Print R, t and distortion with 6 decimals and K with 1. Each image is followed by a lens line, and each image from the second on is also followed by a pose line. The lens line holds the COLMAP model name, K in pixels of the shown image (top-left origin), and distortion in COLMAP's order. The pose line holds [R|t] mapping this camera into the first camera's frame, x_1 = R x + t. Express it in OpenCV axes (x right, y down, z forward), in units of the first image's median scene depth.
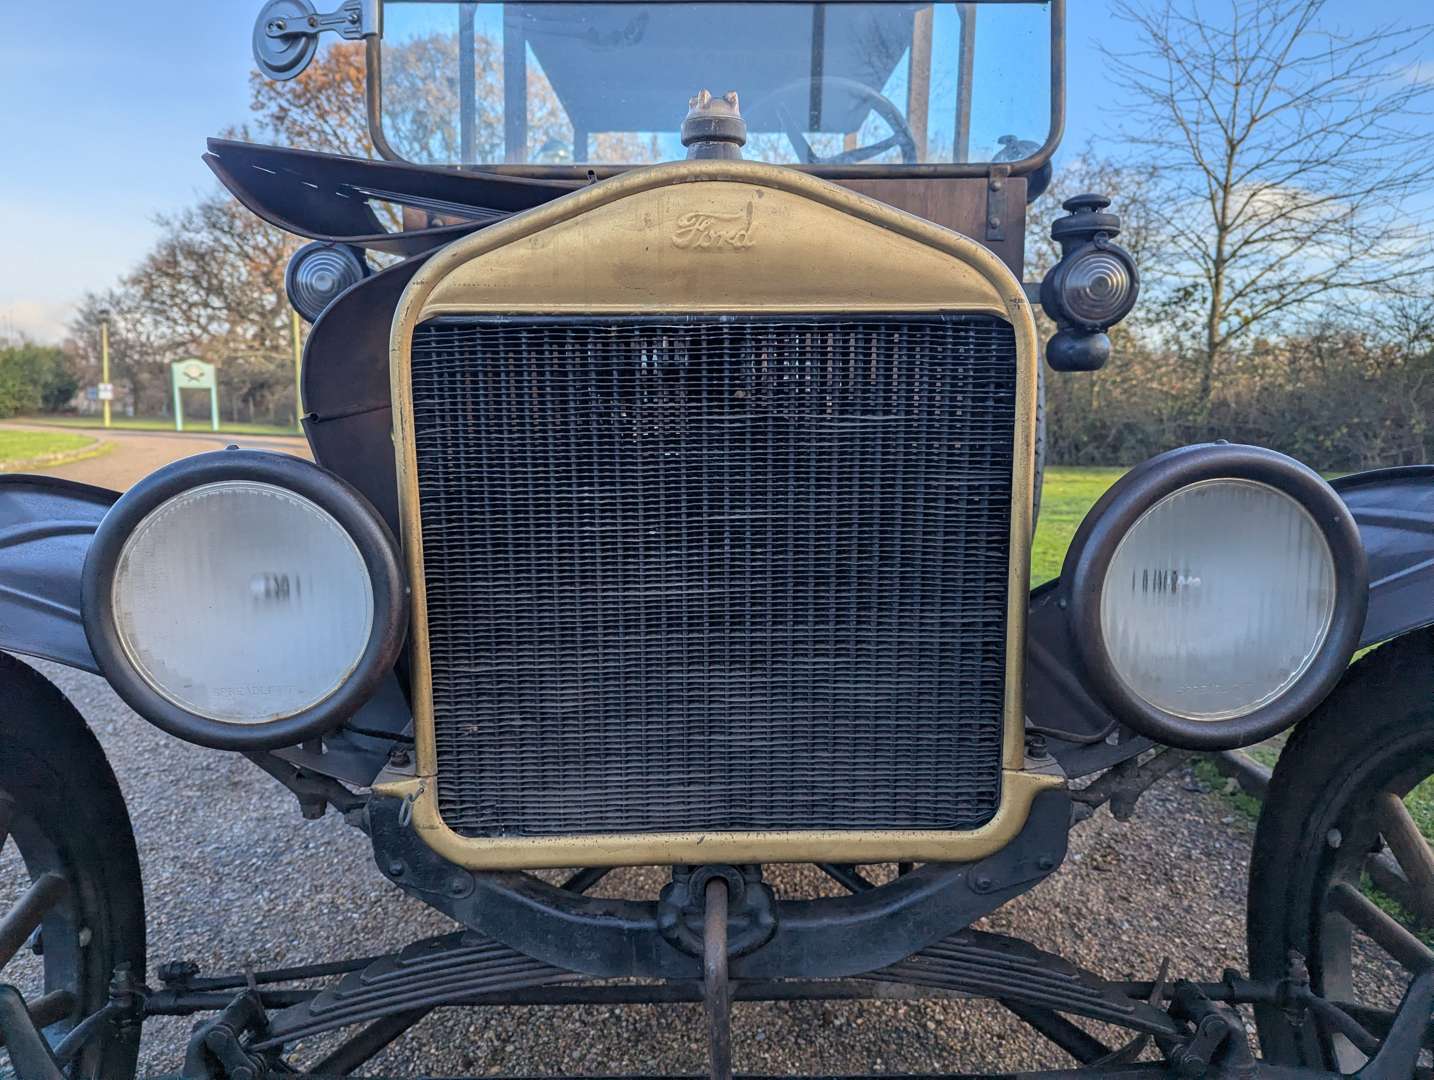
lens RADIAL K [[1048.4, 0, 689.1], [0, 1048.4, 558.3], [0, 0, 1]] dist [0.002814, 0.001618]
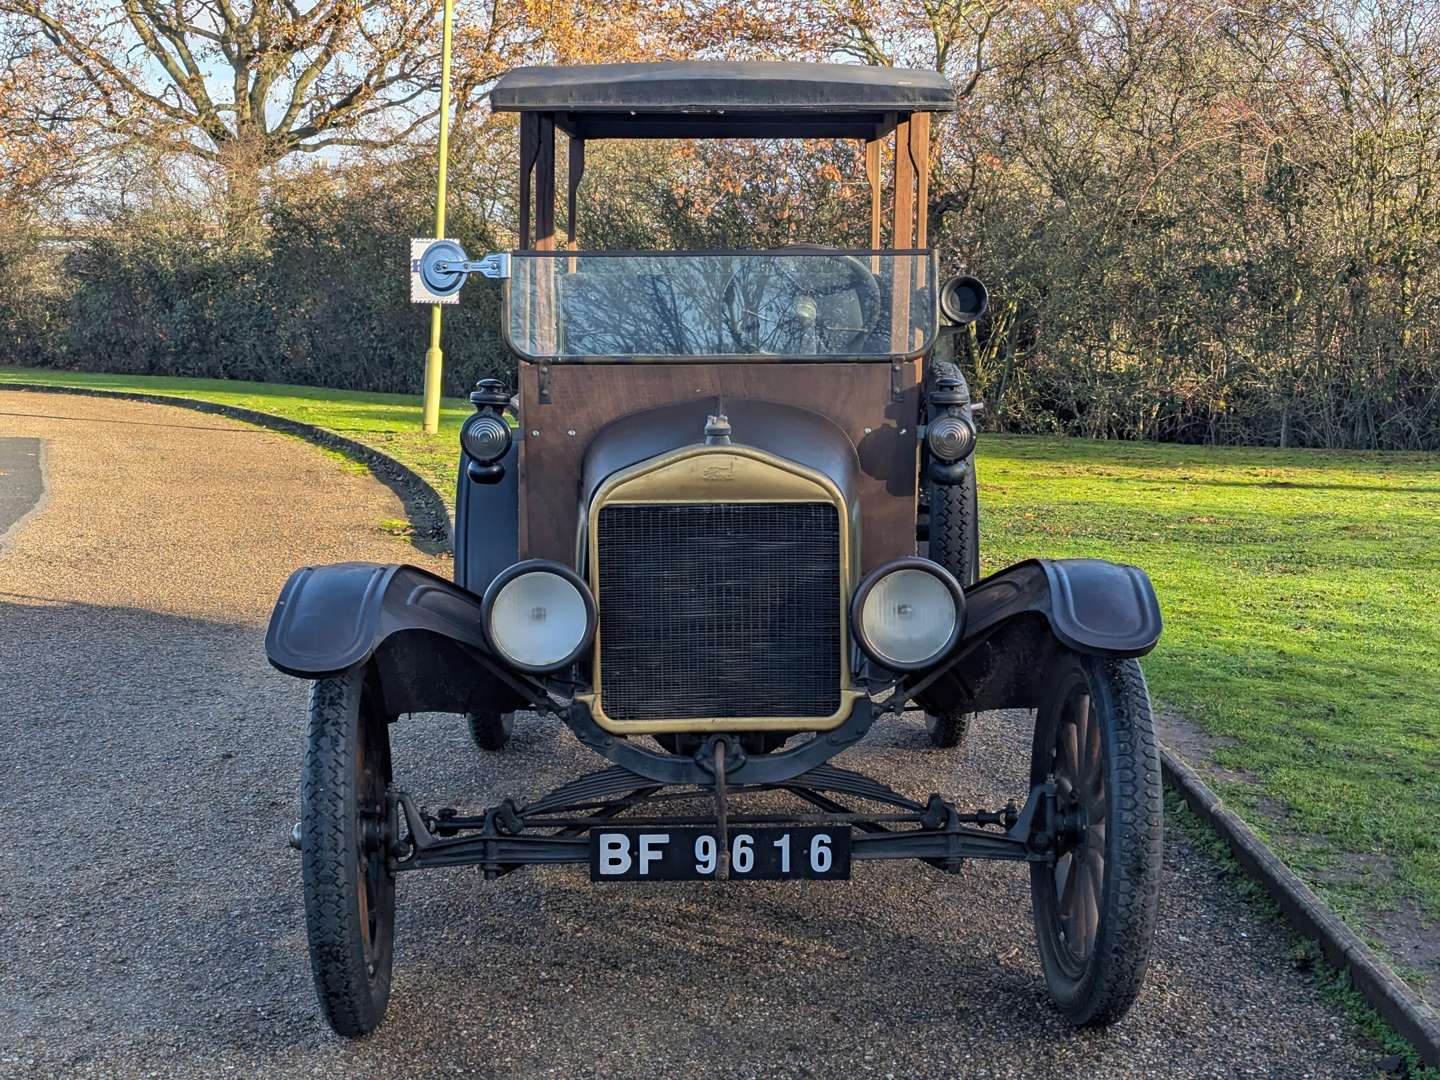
lens RADIAL K [[2205.6, 0, 720.0], [0, 2205.6, 540.0], [0, 0, 1]] dist [0.012142, 0.004419]
pose [[0.999849, -0.000704, 0.017382, -0.058943], [0.001233, 0.999536, -0.030441, 0.013757], [-0.017352, 0.030458, 0.999385, -3.958294]]
